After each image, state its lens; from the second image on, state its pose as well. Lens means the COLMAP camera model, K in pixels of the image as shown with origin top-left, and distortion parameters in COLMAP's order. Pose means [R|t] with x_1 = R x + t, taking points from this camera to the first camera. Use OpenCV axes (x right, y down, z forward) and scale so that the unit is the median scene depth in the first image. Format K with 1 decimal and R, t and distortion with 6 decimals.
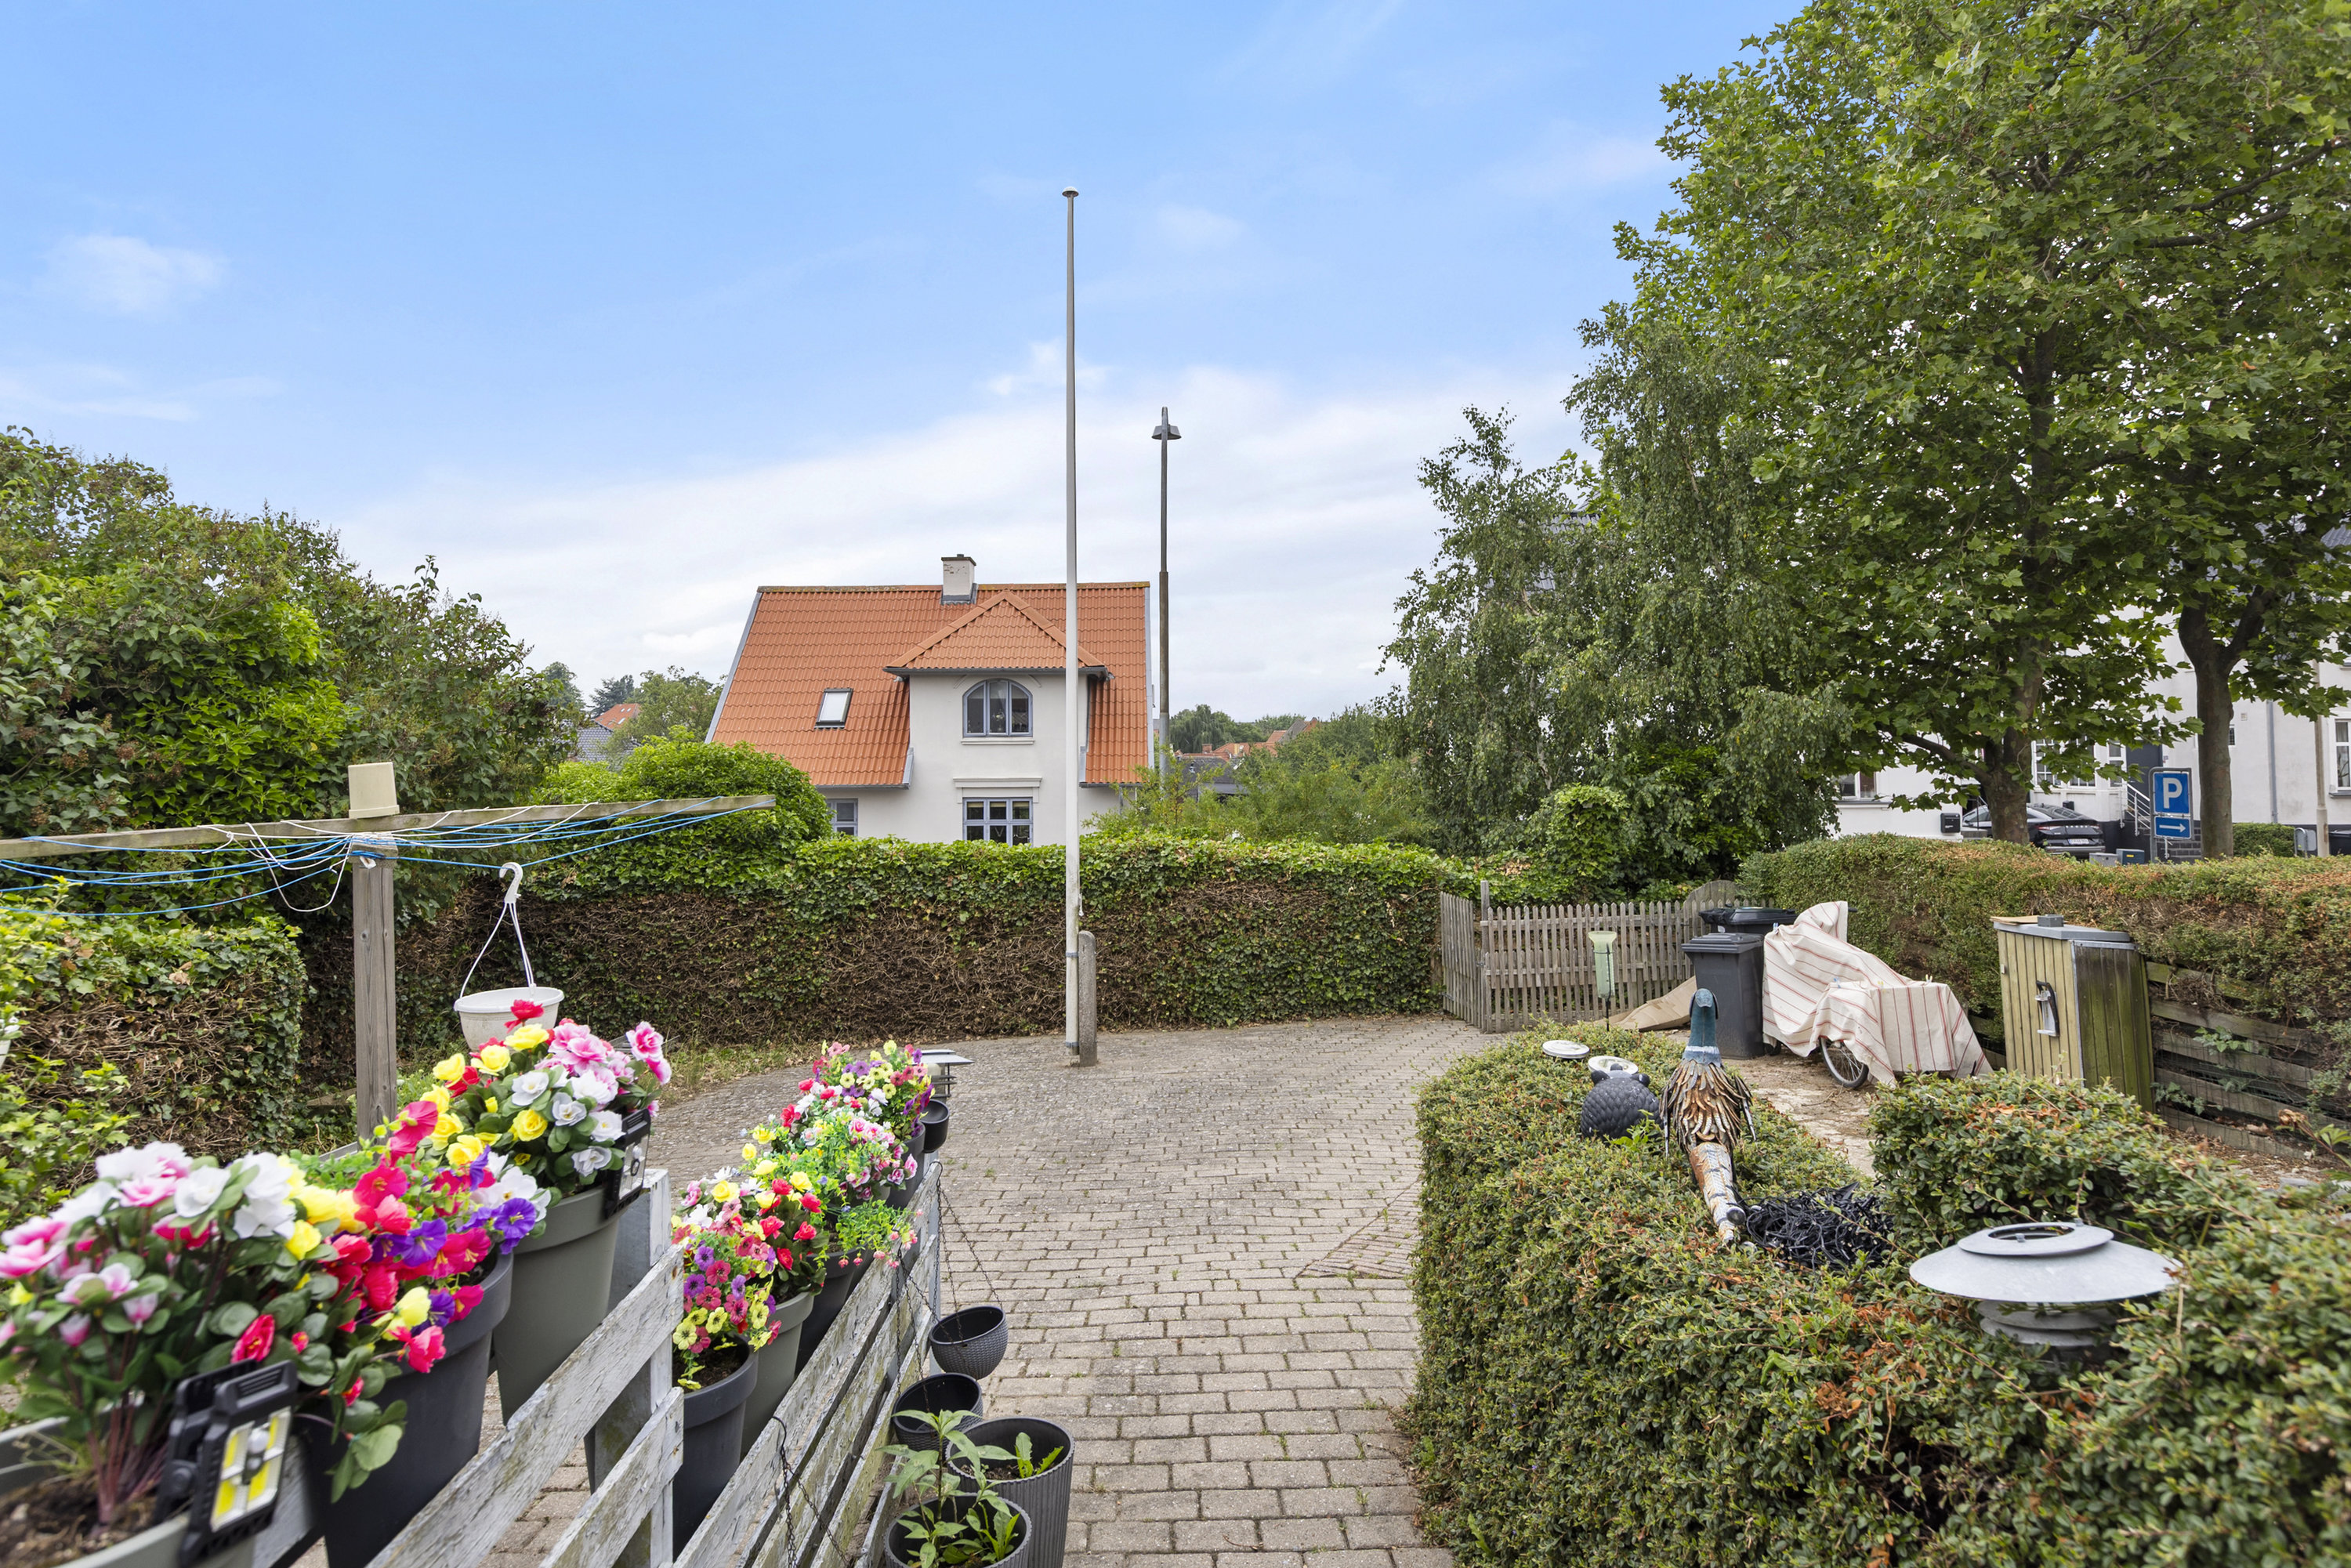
lens RADIAL K [[1280.5, 0, 1190.0], [0, 1280.5, 712.1], [0, 0, 1]] dist [-0.000936, -0.000755]
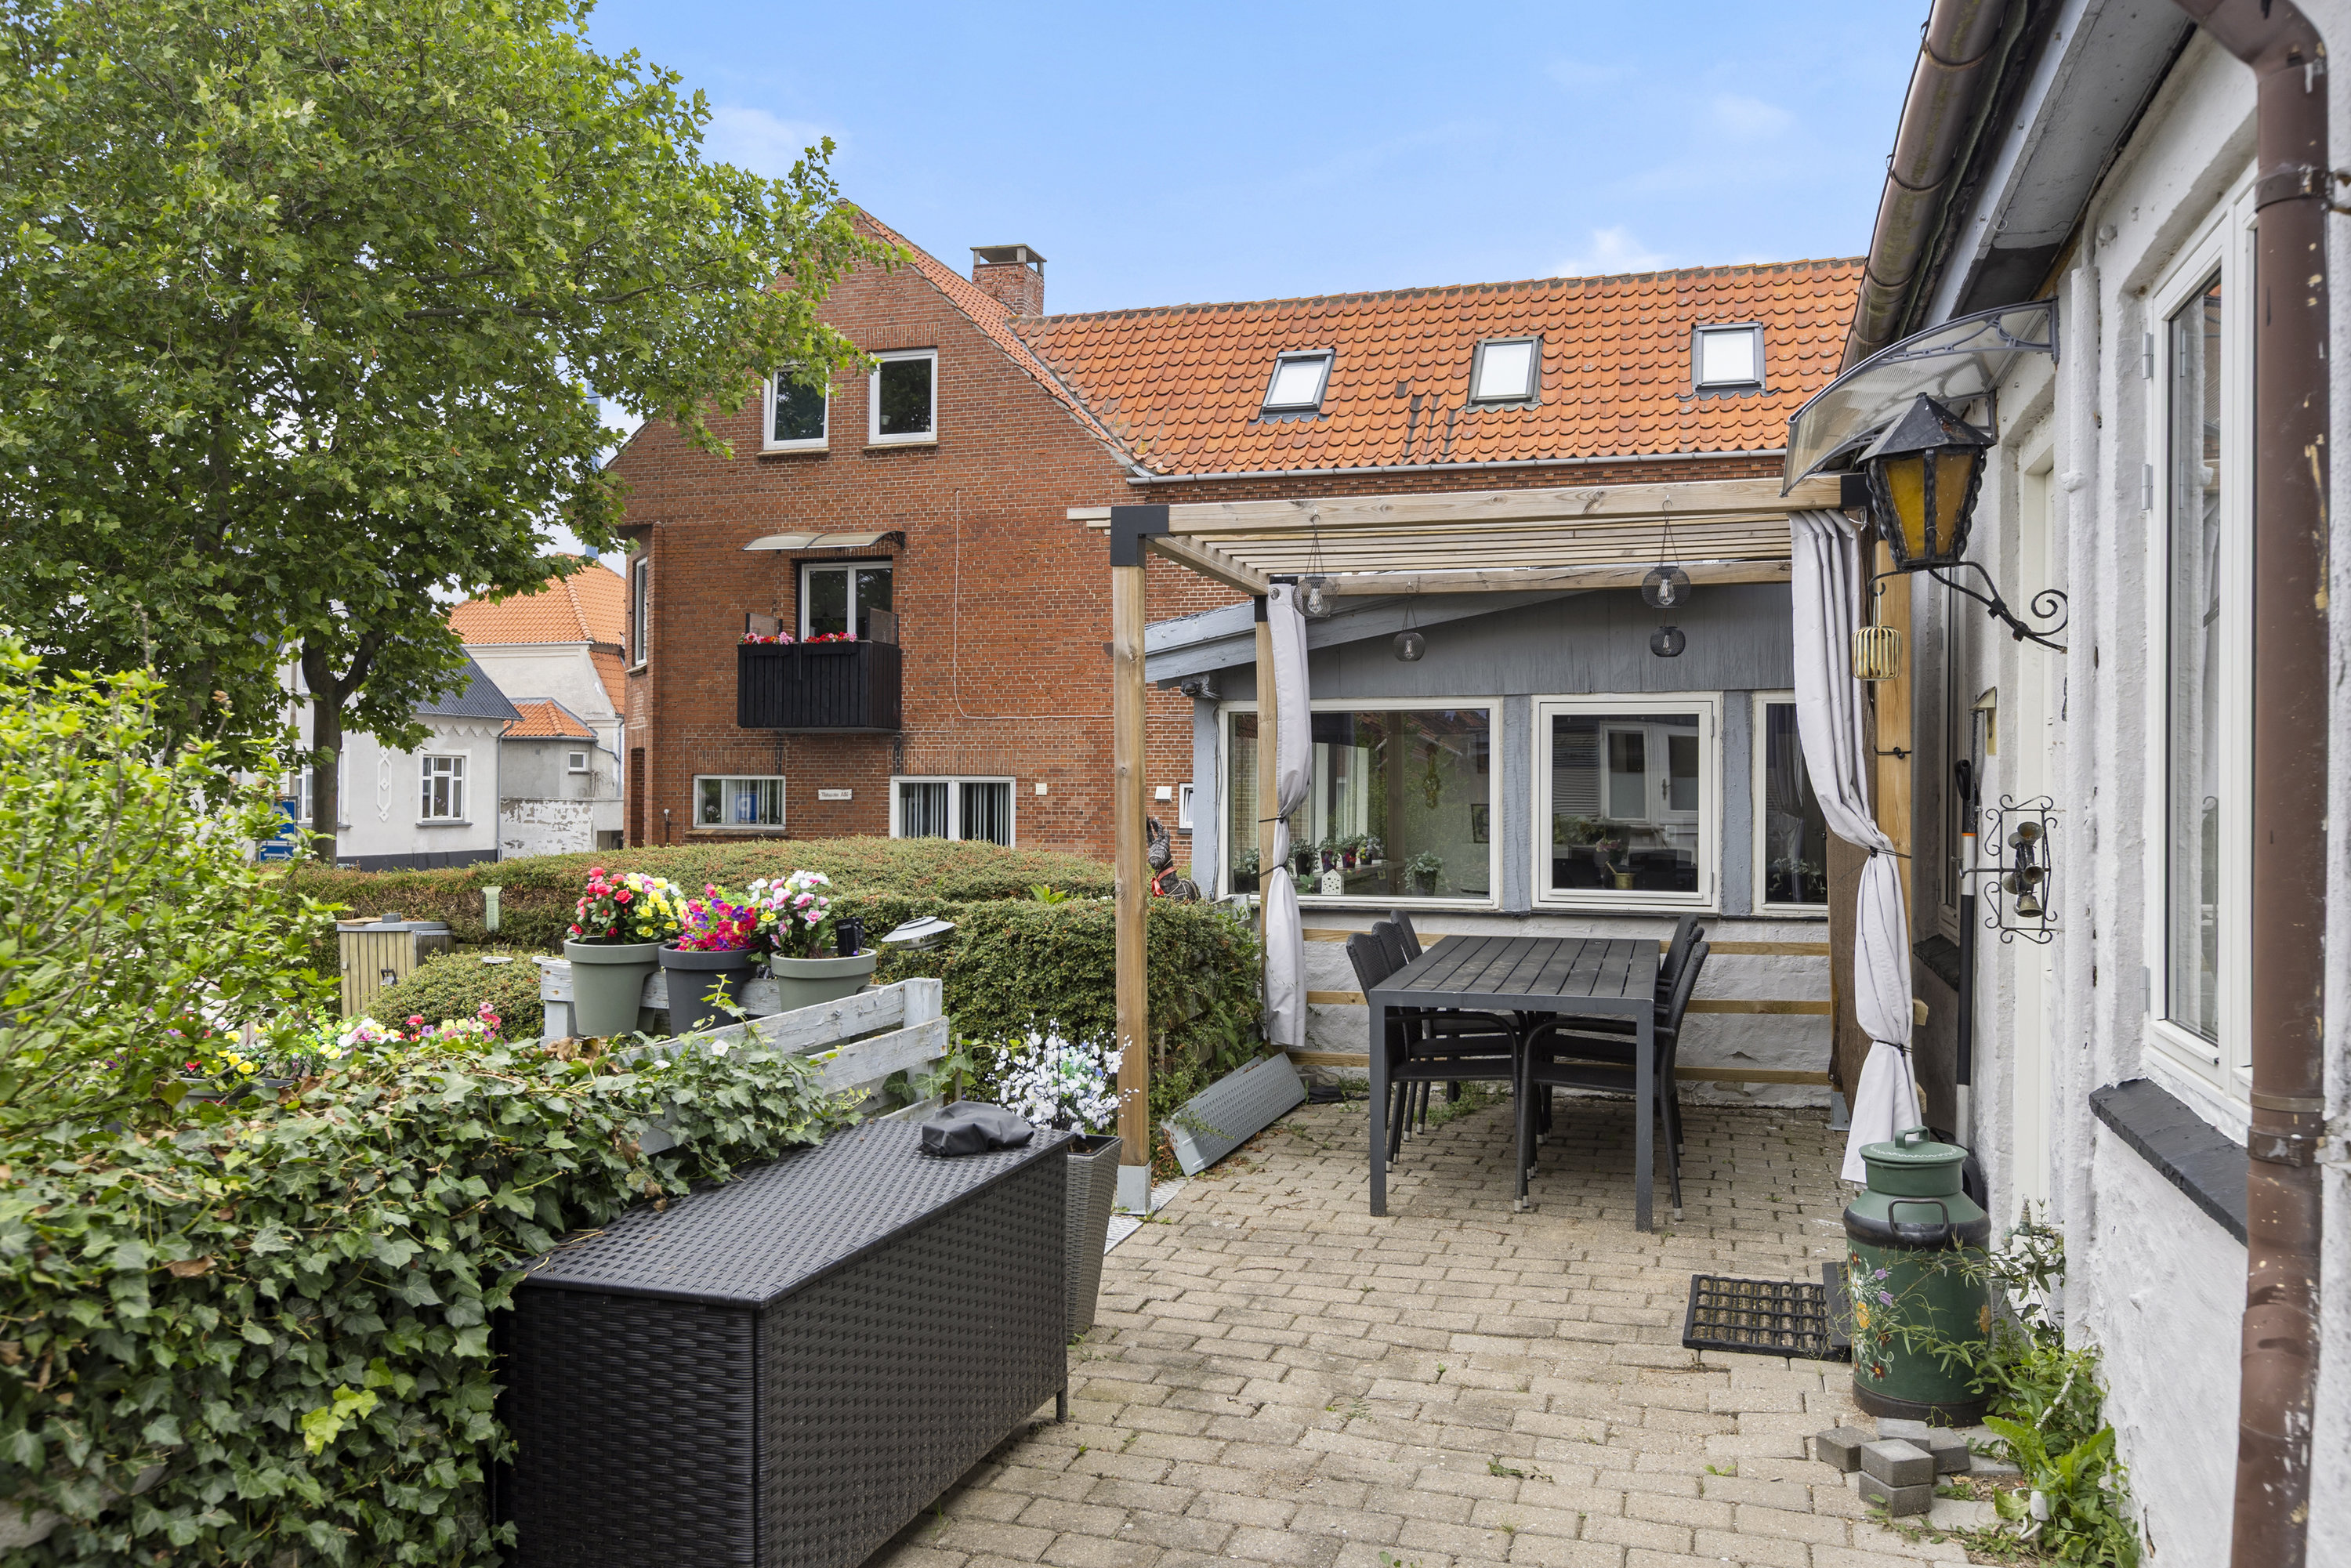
lens RADIAL K [[1799.2, 0, 1175.5], [0, 1799.2, 784.0], [0, 0, 1]] dist [-0.000639, -0.000318]
pose [[0.331160, 0.008734, 0.943534, -0.494673], [-0.035122, 0.999378, 0.003076, 0.006128], [-0.942921, -0.034158, 0.331261, -0.174337]]
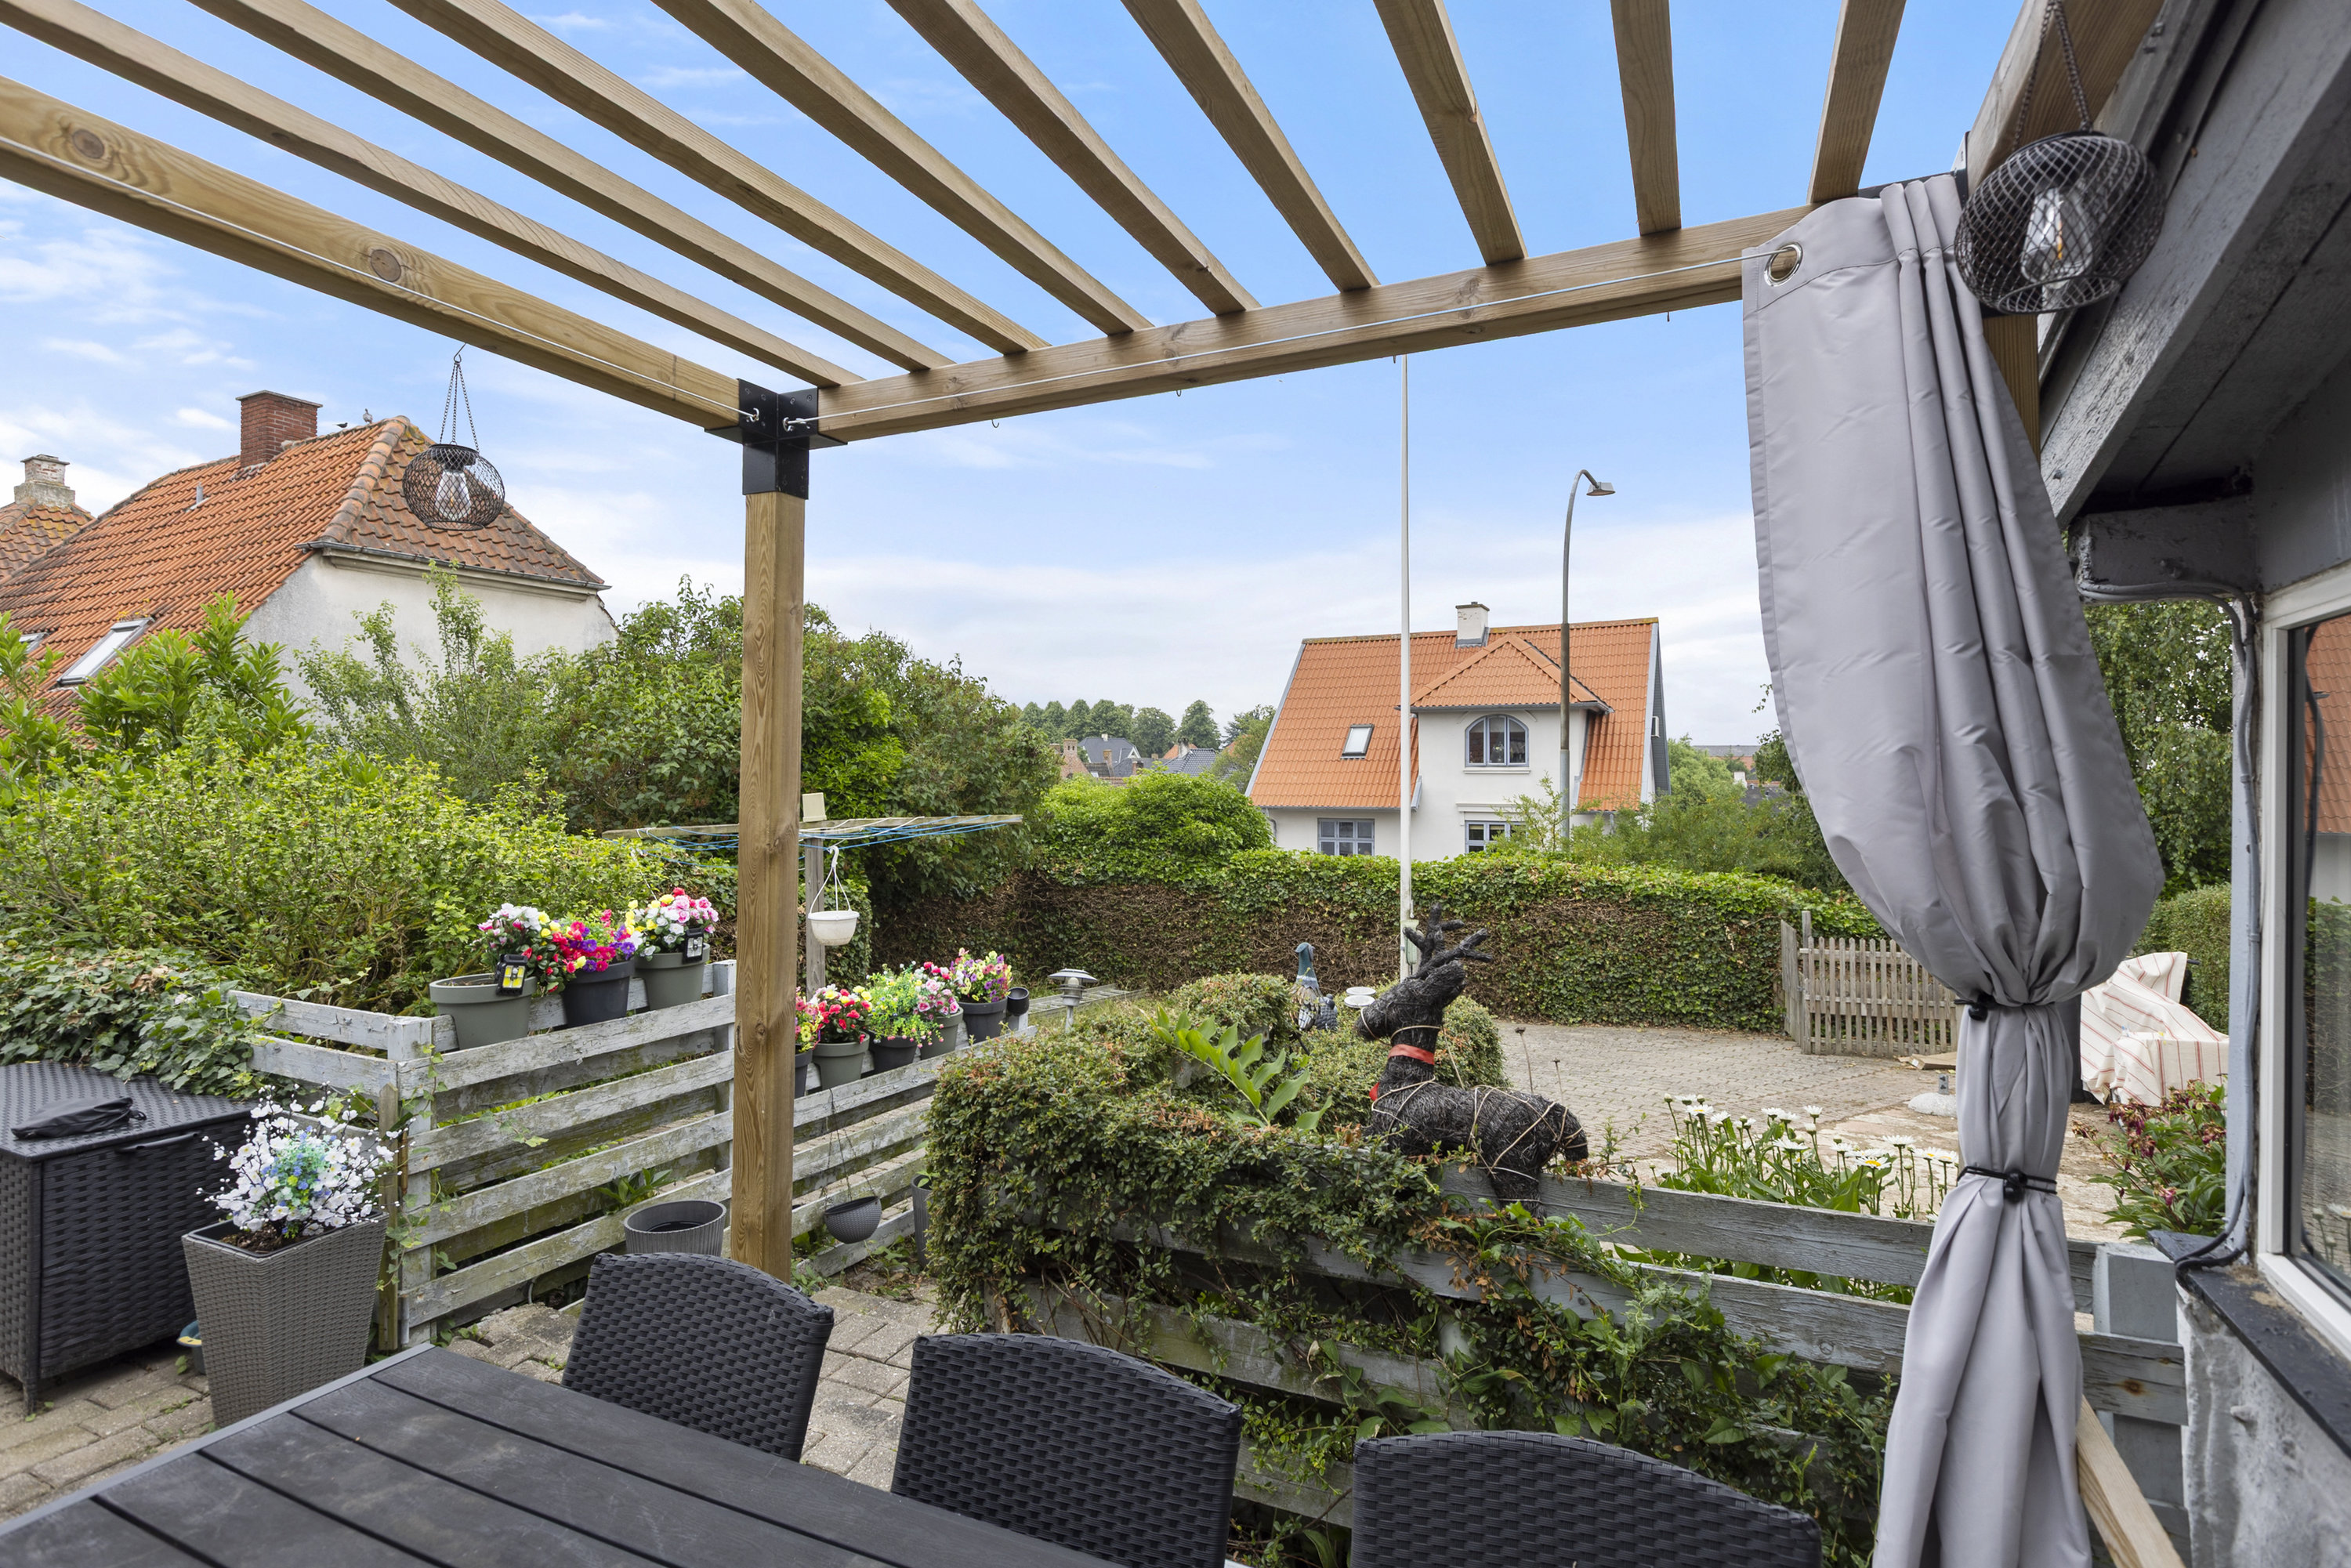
lens RADIAL K [[1169.6, 0, 1175.5], [0, 1169.6, 784.0], [0, 0, 1]] dist [0.000399, 0.000467]
pose [[0.889818, 0.012066, -0.456157, 0.188594], [0.004935, 0.999337, 0.036060, -0.010232], [0.456289, -0.034338, 0.889169, -0.089143]]
